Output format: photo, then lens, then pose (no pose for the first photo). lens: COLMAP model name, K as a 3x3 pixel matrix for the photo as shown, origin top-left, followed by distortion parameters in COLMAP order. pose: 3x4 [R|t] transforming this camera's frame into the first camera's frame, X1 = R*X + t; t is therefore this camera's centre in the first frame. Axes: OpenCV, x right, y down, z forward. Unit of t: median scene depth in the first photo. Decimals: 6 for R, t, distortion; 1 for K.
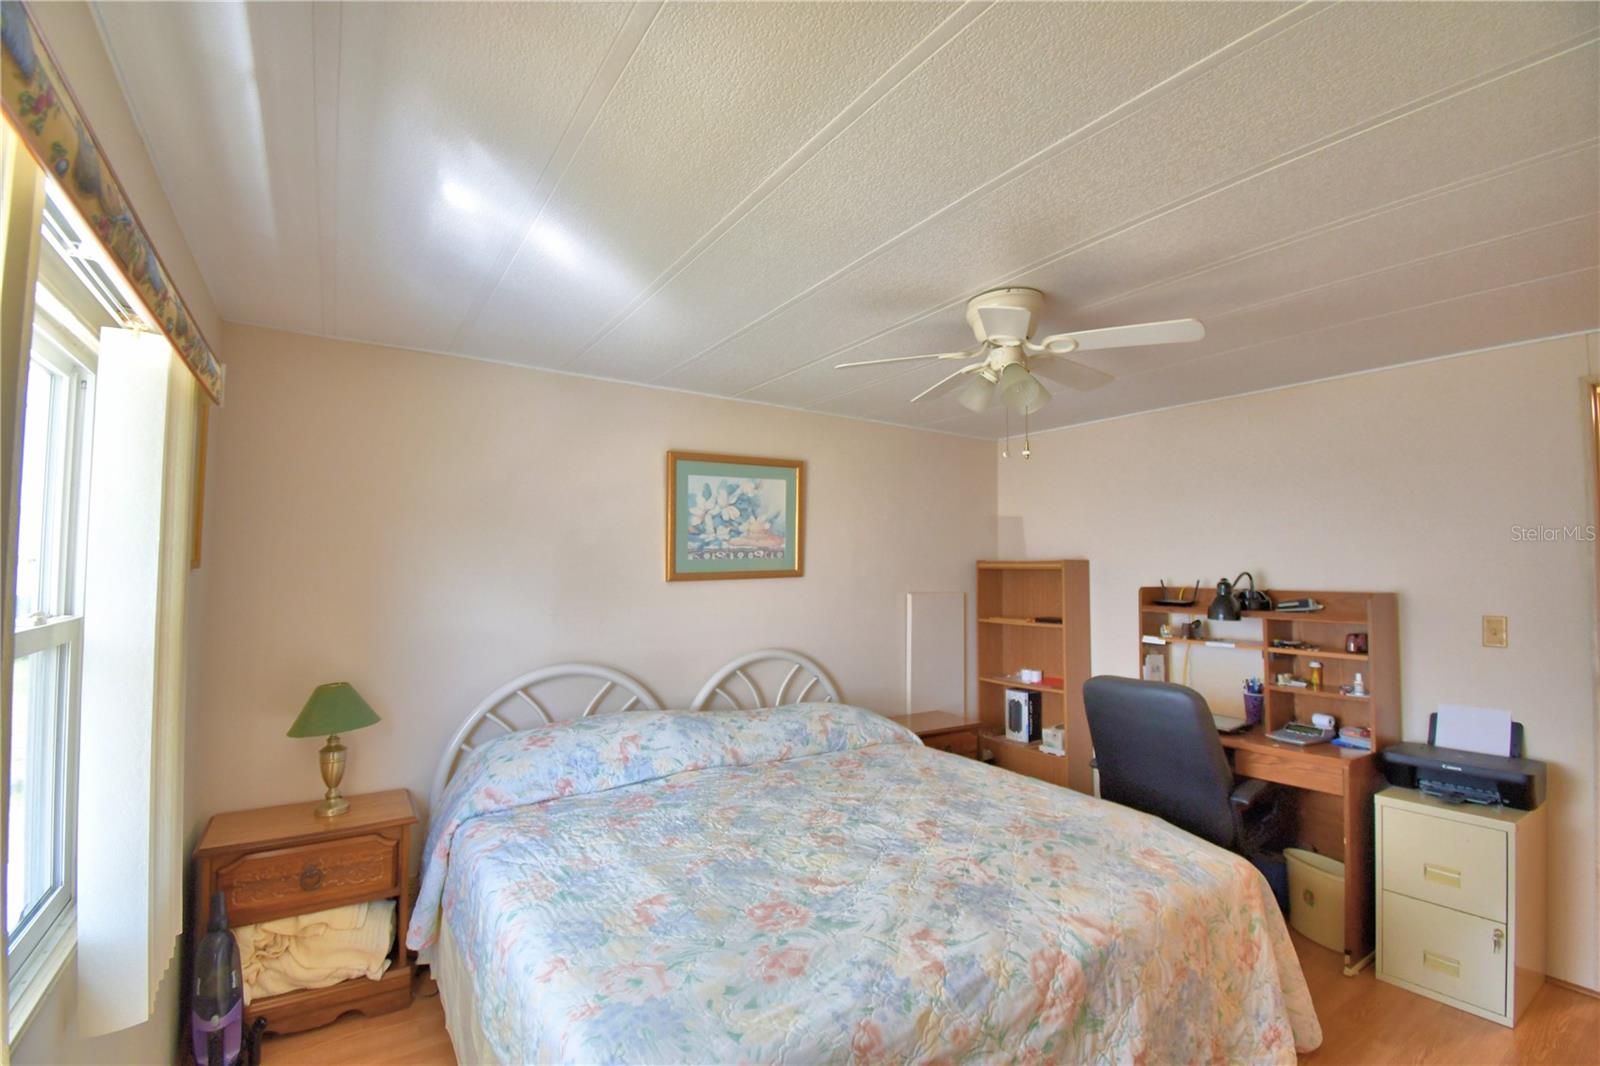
lens RADIAL K [[699.1, 0, 794.6], [0, 699.1, 532.0], [0, 0, 1]] dist [0.021996, -0.027677]
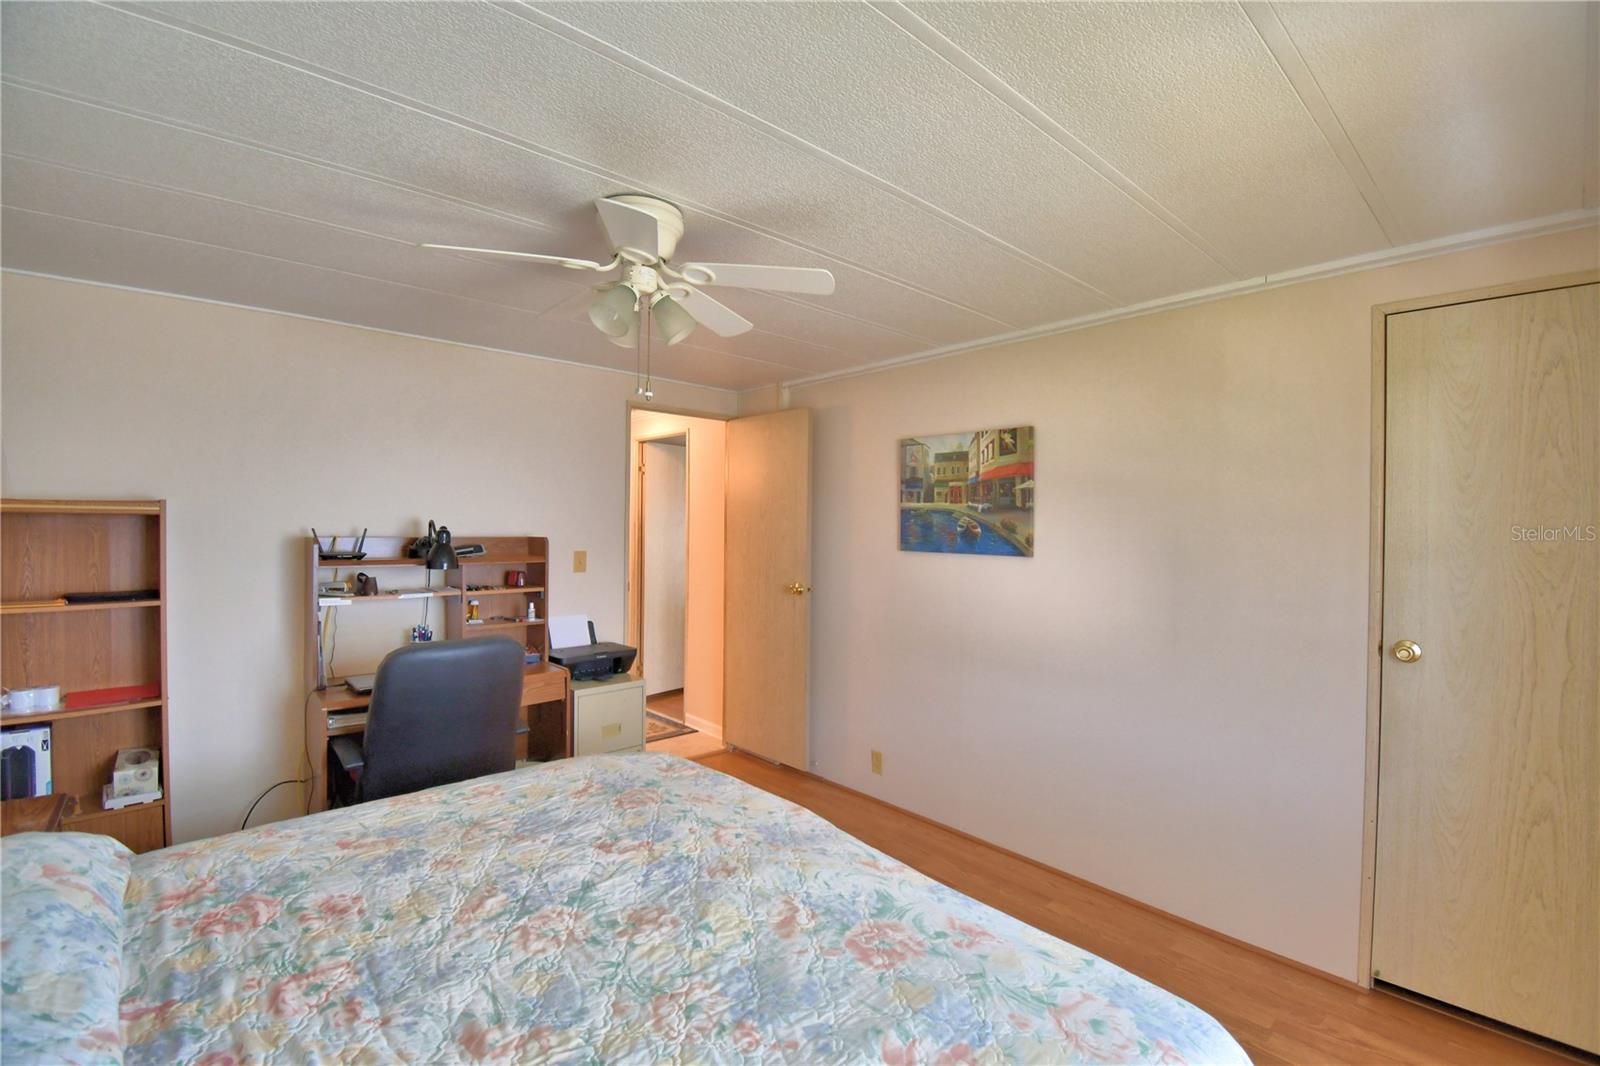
lens RADIAL K [[699.1, 0, 794.6], [0, 699.1, 532.0], [0, 0, 1]] dist [0.021996, -0.027677]
pose [[-0.147611, -0.020031, 0.988843, -0.467644], [-0.064082, 0.997888, 0.010648, 0.034651], [-0.986967, -0.061795, -0.148583, 0.720184]]
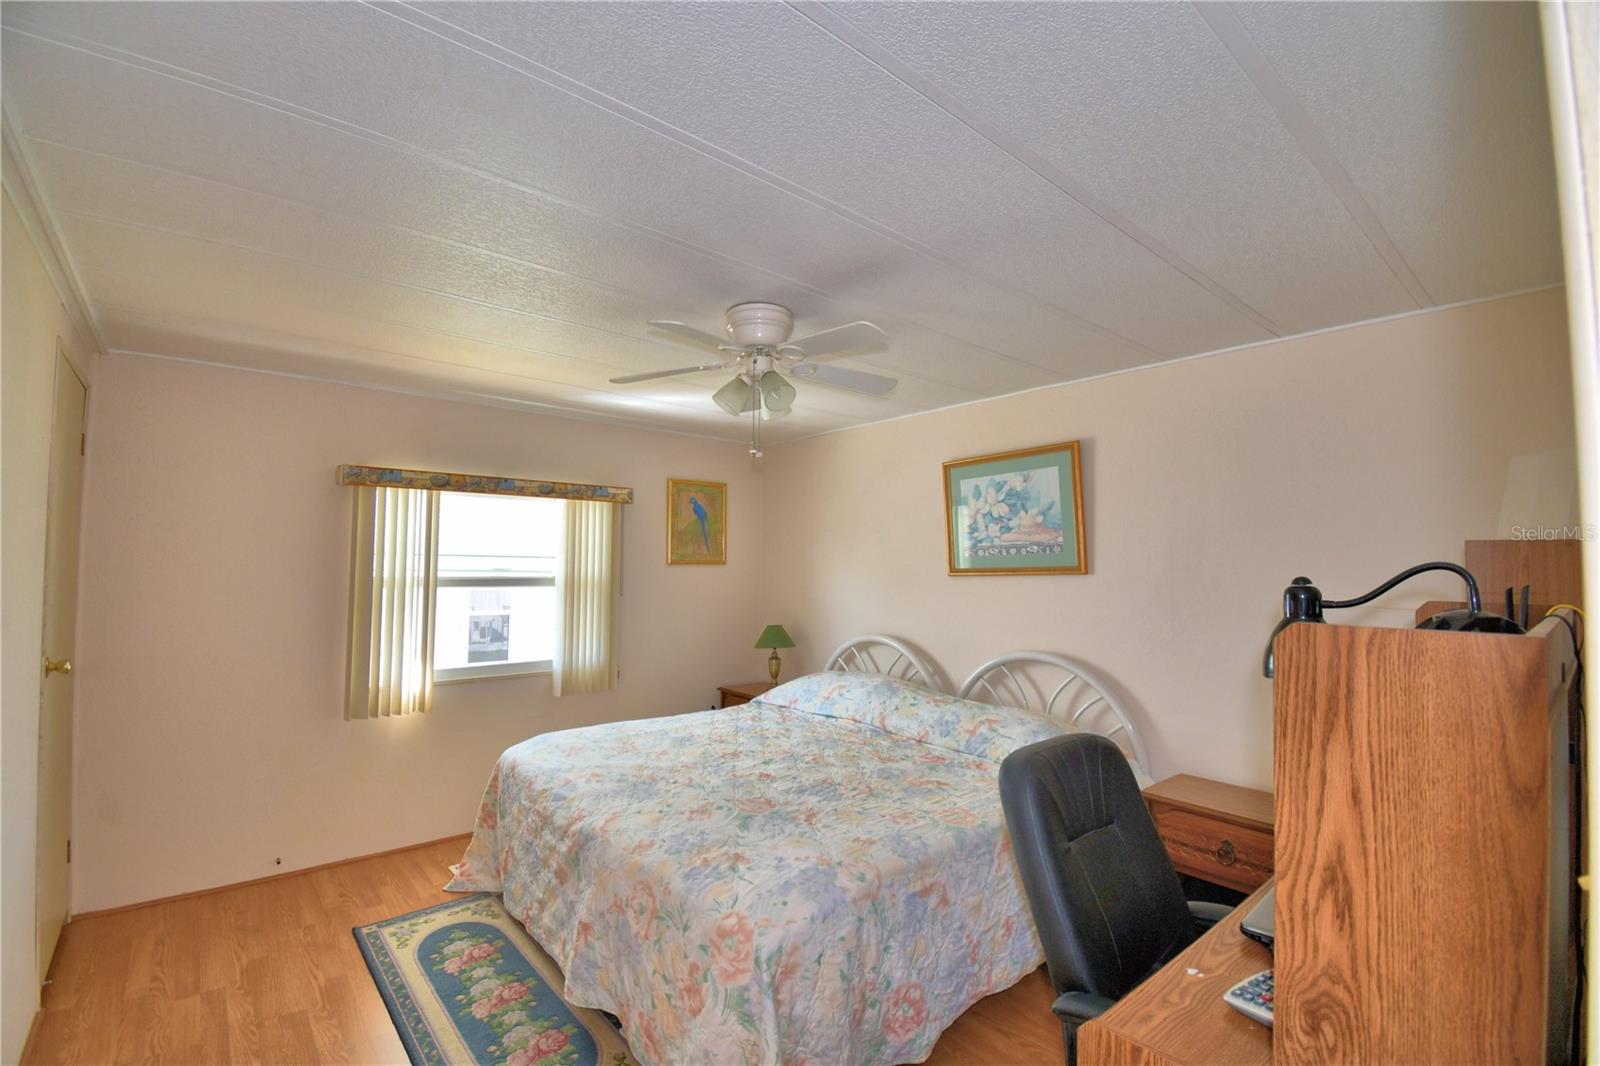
lens RADIAL K [[699.1, 0, 794.6], [0, 699.1, 532.0], [0, 0, 1]] dist [0.021996, -0.027677]
pose [[0.122726, -0.051464, -0.991105, 1.076935], [0.043779, 0.997963, -0.046399, 0.047919], [0.991475, -0.037696, 0.124729, 0.710845]]
